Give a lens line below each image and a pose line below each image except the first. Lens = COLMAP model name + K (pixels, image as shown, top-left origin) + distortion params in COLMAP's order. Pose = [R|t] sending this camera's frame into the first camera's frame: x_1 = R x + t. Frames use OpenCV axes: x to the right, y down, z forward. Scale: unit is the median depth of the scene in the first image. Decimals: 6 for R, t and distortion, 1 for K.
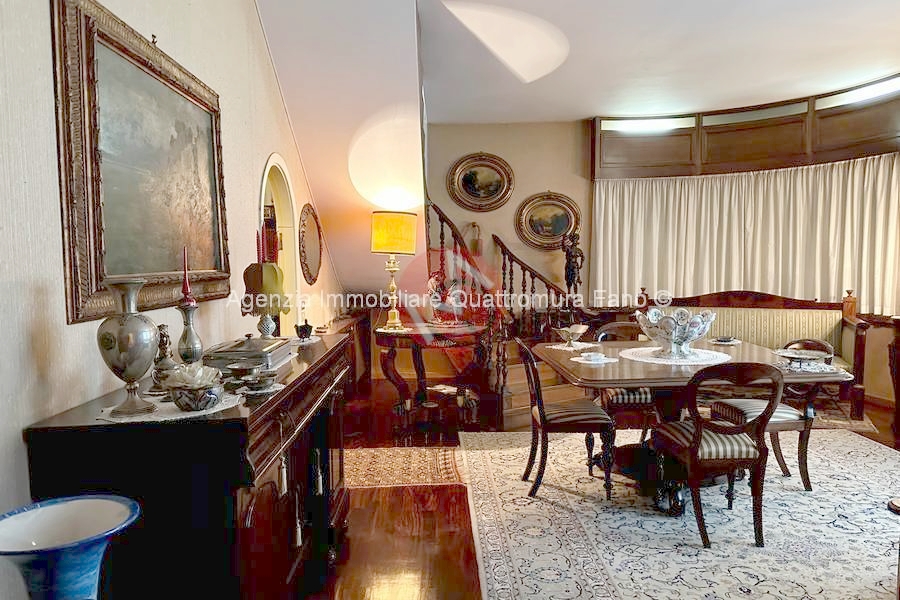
lens RADIAL K [[613.3, 0, 455.4], [0, 613.3, 300.1], [0, 0, 1]] dist [0.105062, -0.154947]
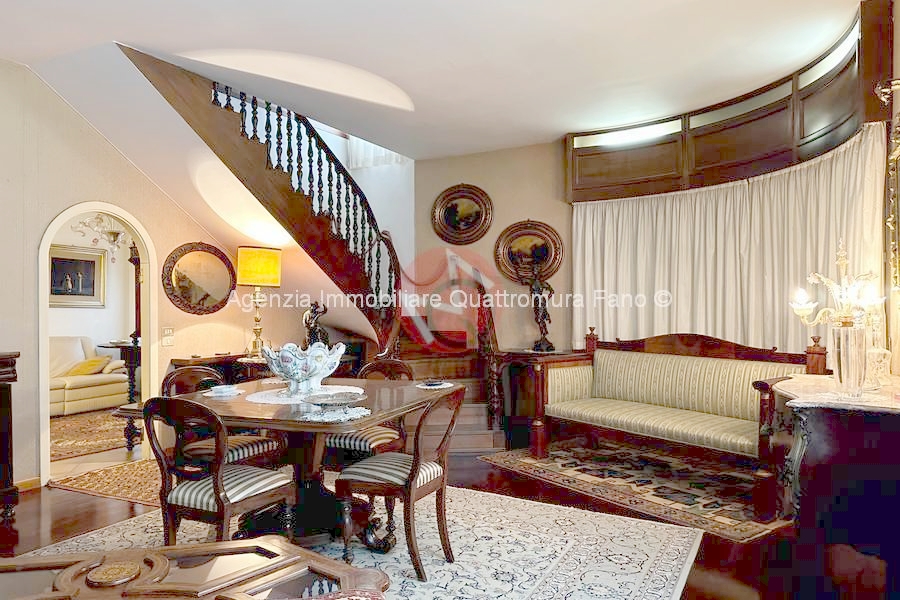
lens RADIAL K [[613.3, 0, 455.4], [0, 613.3, 300.1], [0, 0, 1]] dist [0.105062, -0.154947]
pose [[0.874715, 0.004386, -0.484618, 0.520658], [-0.034697, 0.997960, -0.053594, -0.004544], [0.483394, 0.063694, 0.873083, 0.163045]]
